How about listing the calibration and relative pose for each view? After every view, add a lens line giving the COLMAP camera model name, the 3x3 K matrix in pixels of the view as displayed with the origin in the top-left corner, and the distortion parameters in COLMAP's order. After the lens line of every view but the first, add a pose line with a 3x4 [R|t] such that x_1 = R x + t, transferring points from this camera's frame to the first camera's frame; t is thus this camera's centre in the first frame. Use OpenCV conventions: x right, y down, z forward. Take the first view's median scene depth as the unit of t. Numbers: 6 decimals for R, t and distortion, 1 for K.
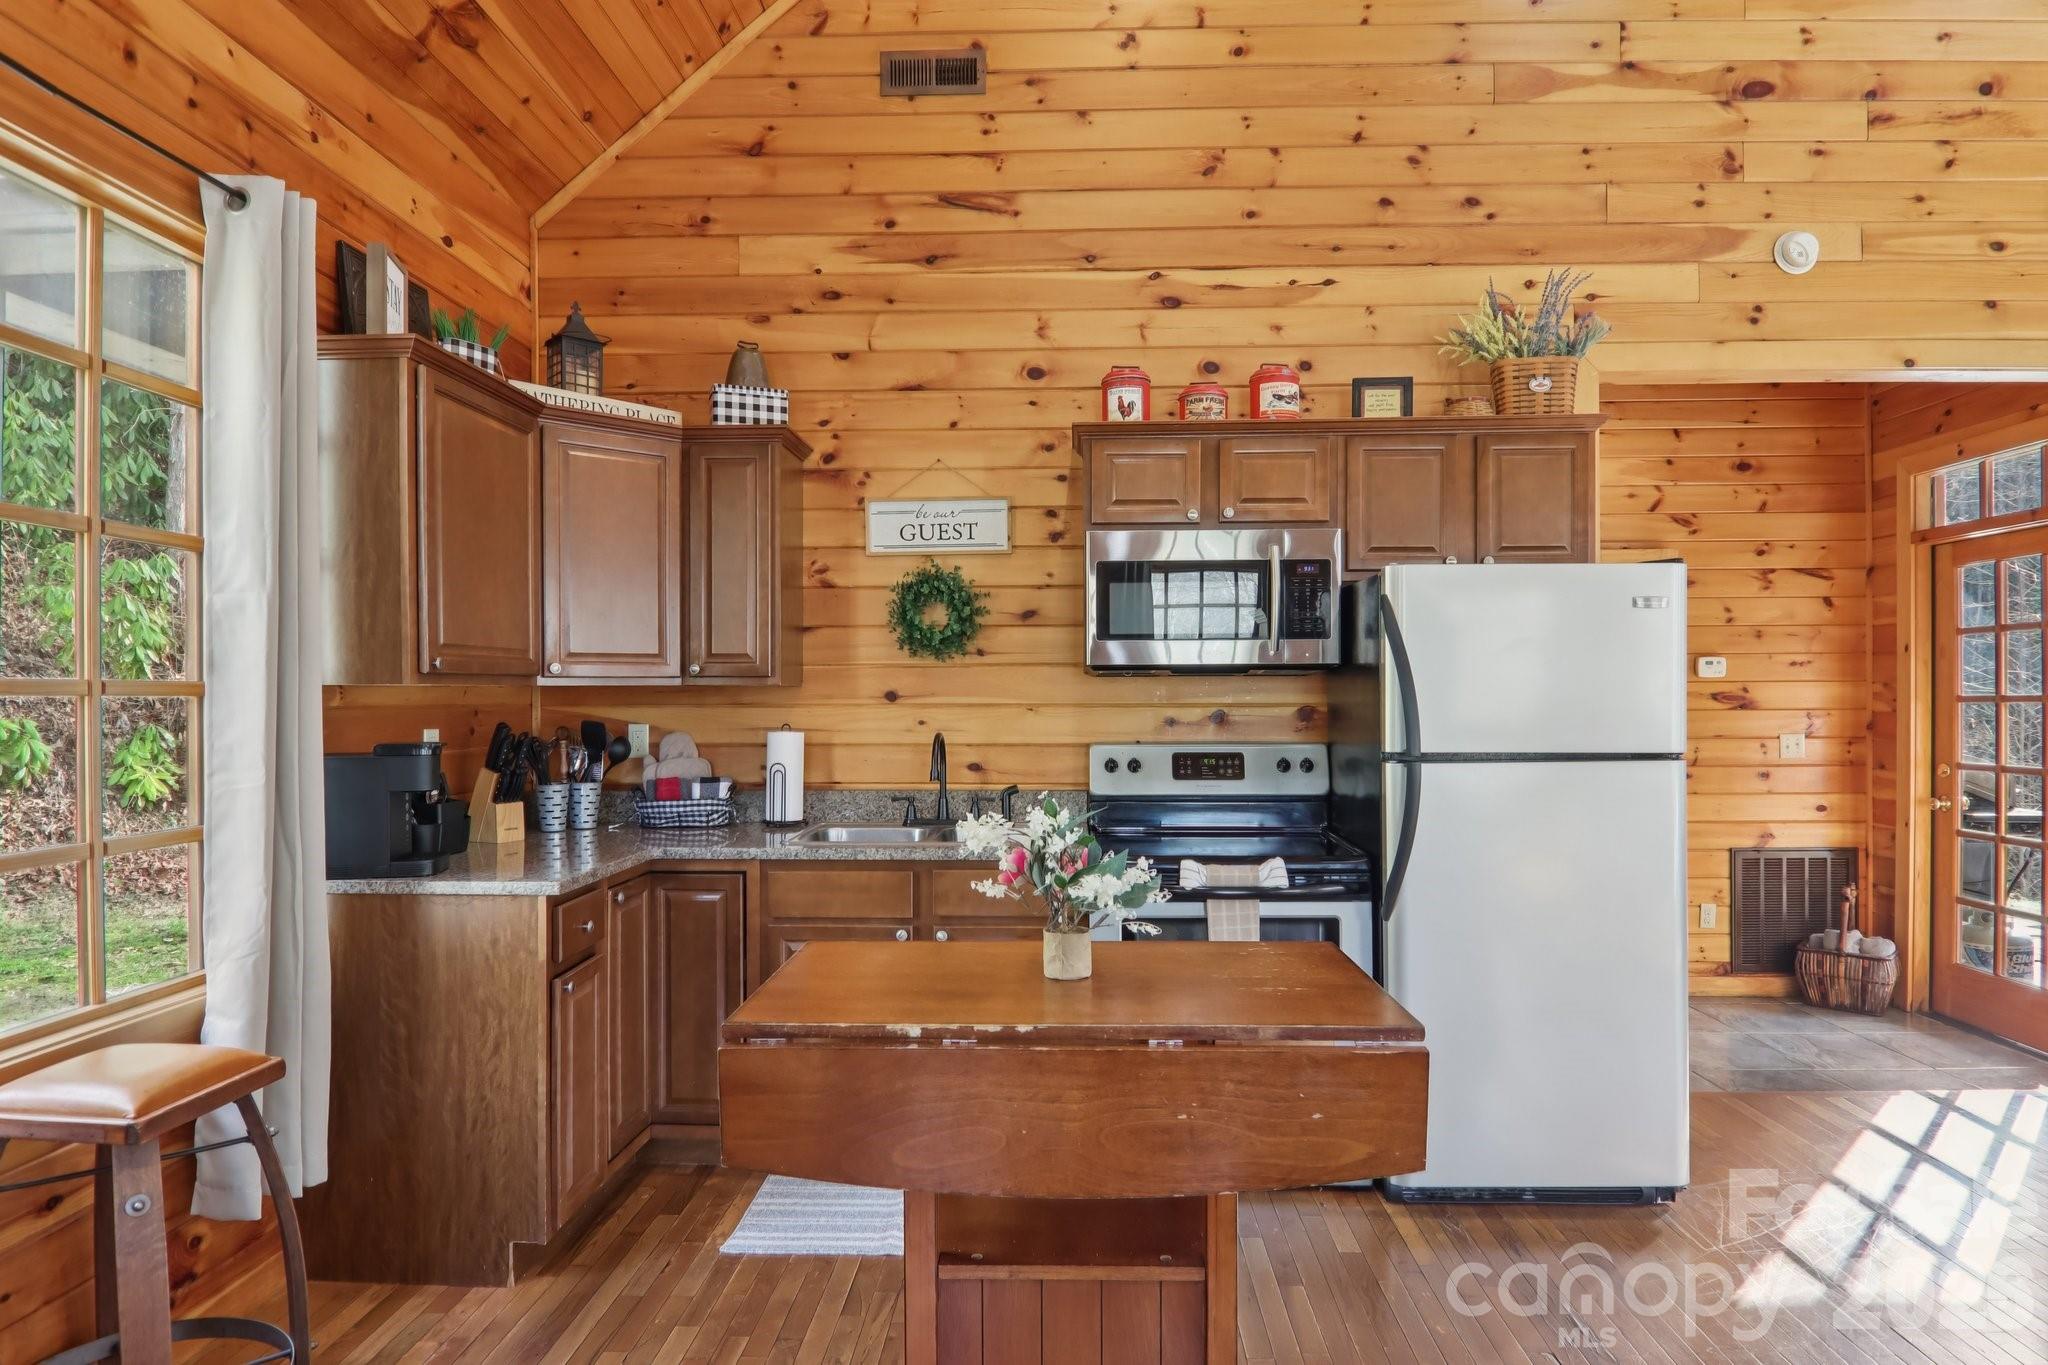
lens RADIAL K [[1145.4, 0, 1036.1], [0, 1145.4, 692.7], [0, 0, 1]] dist [0.005151, -0.018586]
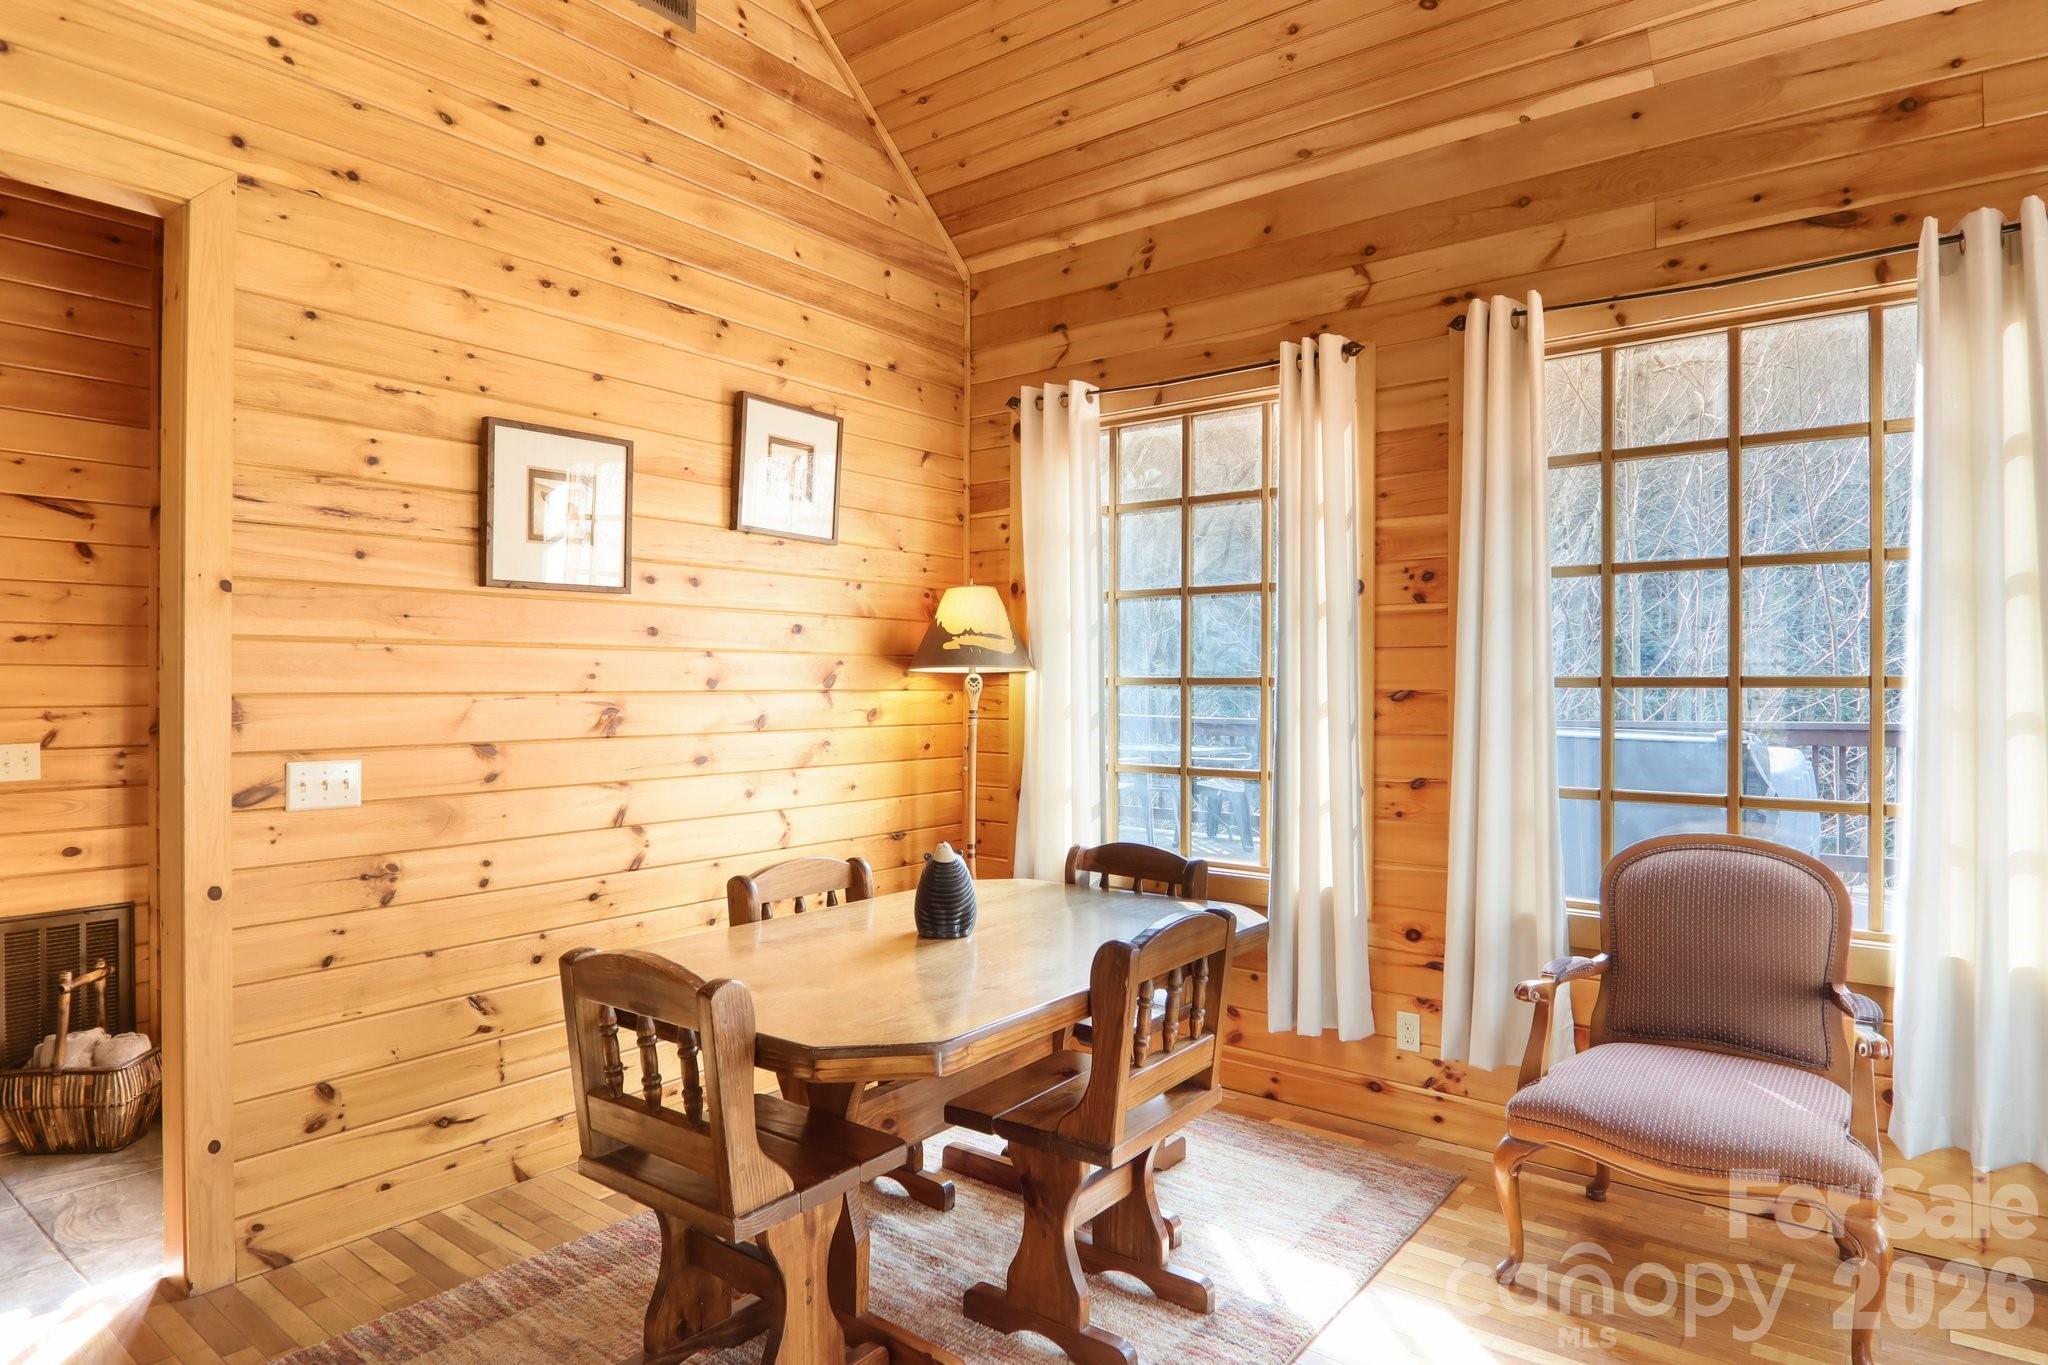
lens RADIAL K [[1145.4, 0, 1023.0], [0, 1145.4, 677.8], [0, 0, 1]] dist [0.005151, -0.018586]
pose [[0.586969, 0.006836, 0.809580, 0.652538], [-0.002685, 0.999975, -0.006497, 0.000167], [-0.809605, 0.001640, 0.586973, 0.196073]]
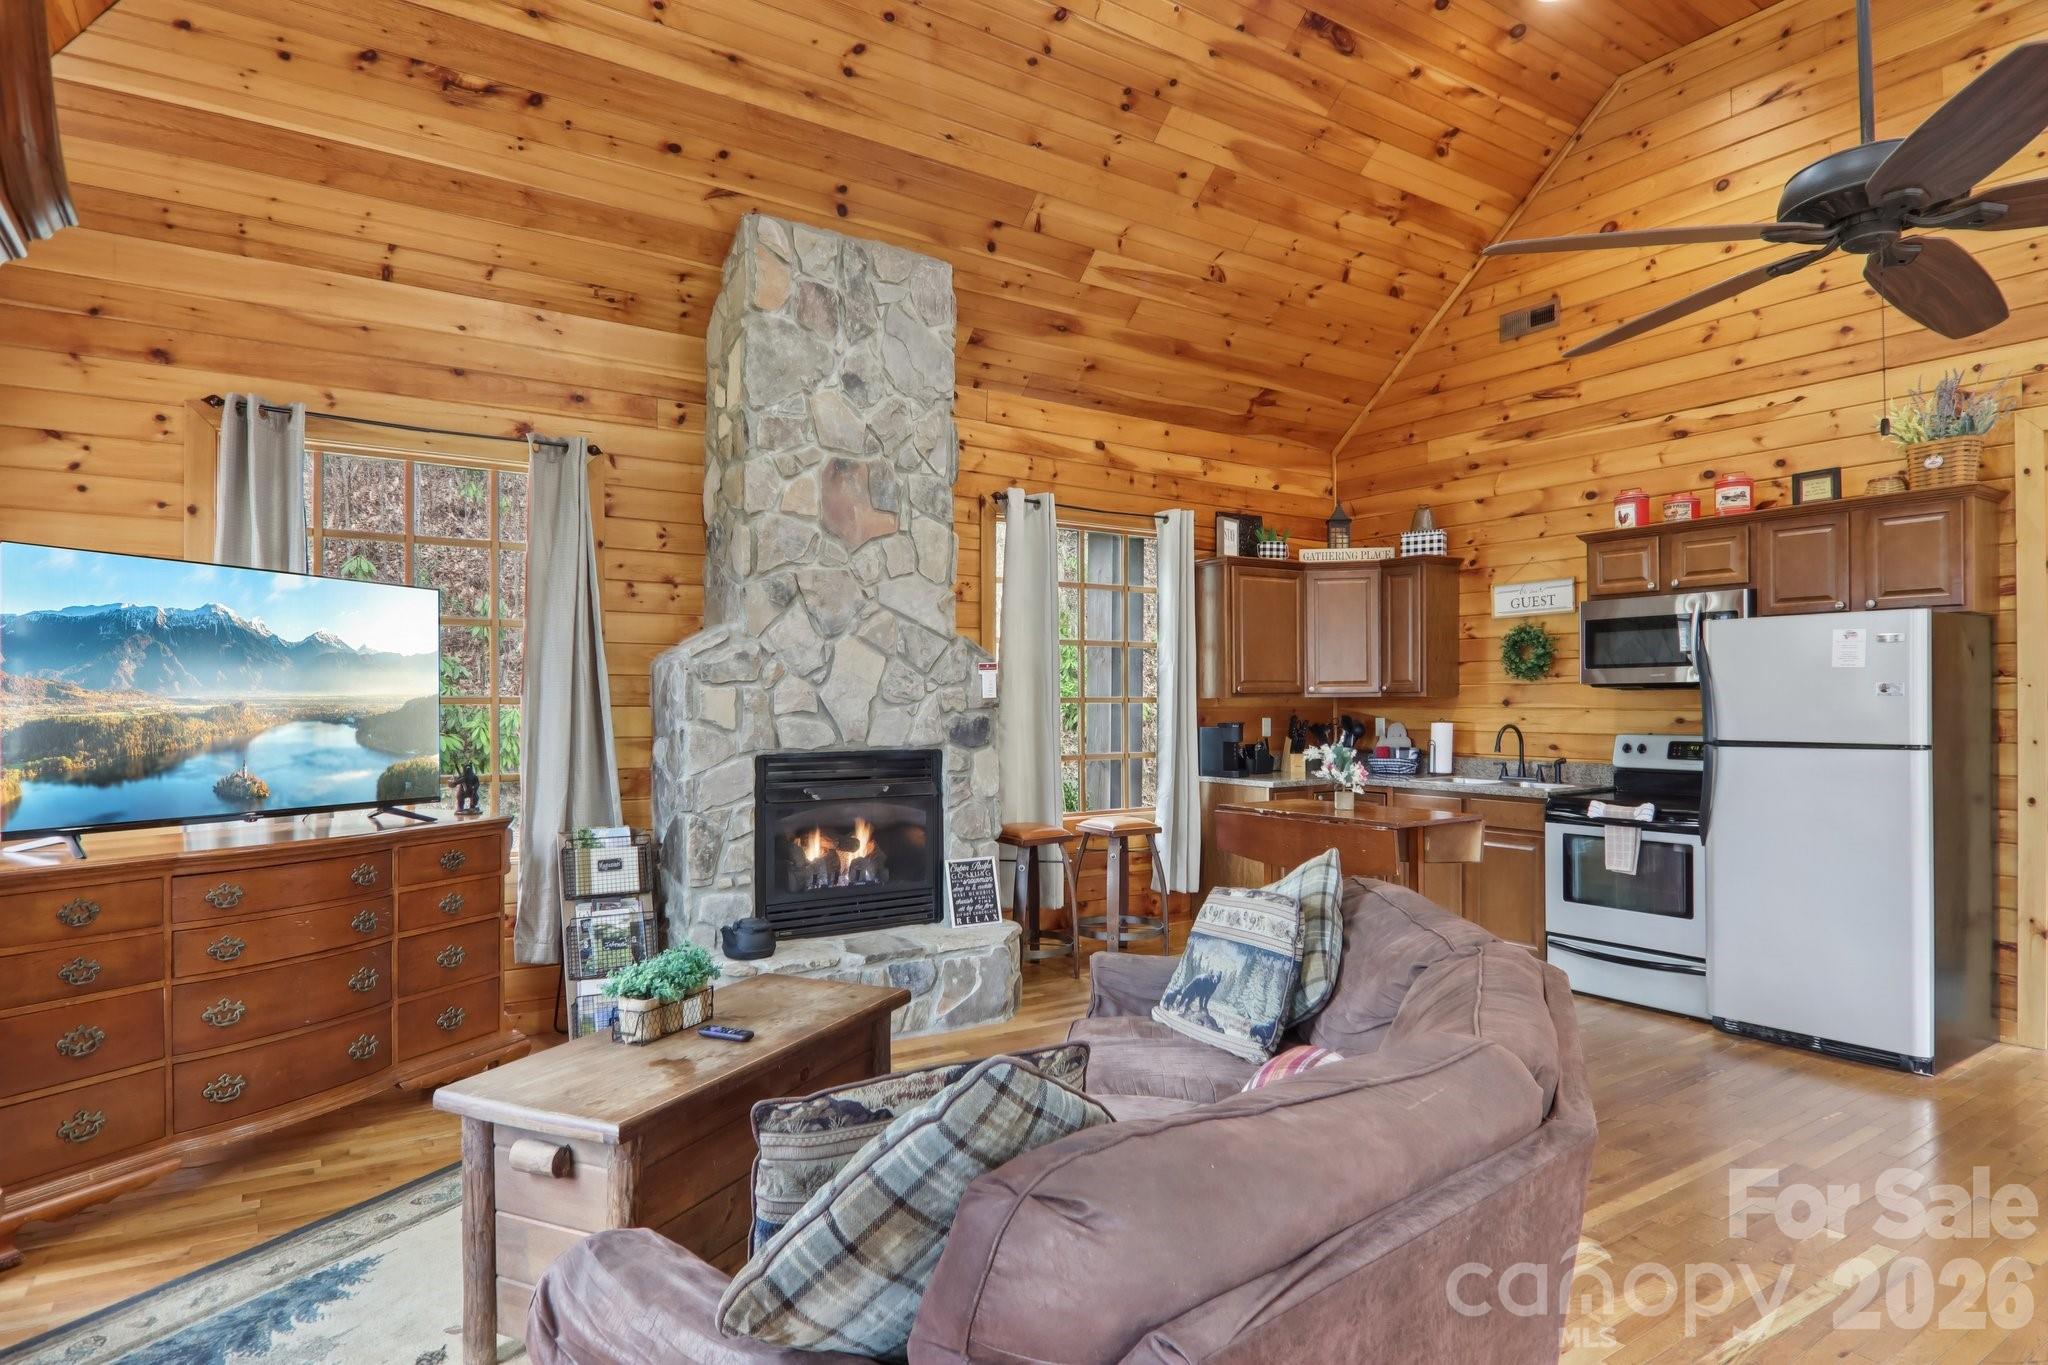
lens RADIAL K [[1145.4, 0, 1032.6], [0, 1145.4, 704.3], [0, 0, 1]] dist [0.005151, -0.018586]
pose [[0.585960, 0.003460, -0.810333, 0.819584], [0.002481, 0.999979, 0.006064, -0.006500], [0.810336, -0.005564, 0.585939, -0.530479]]
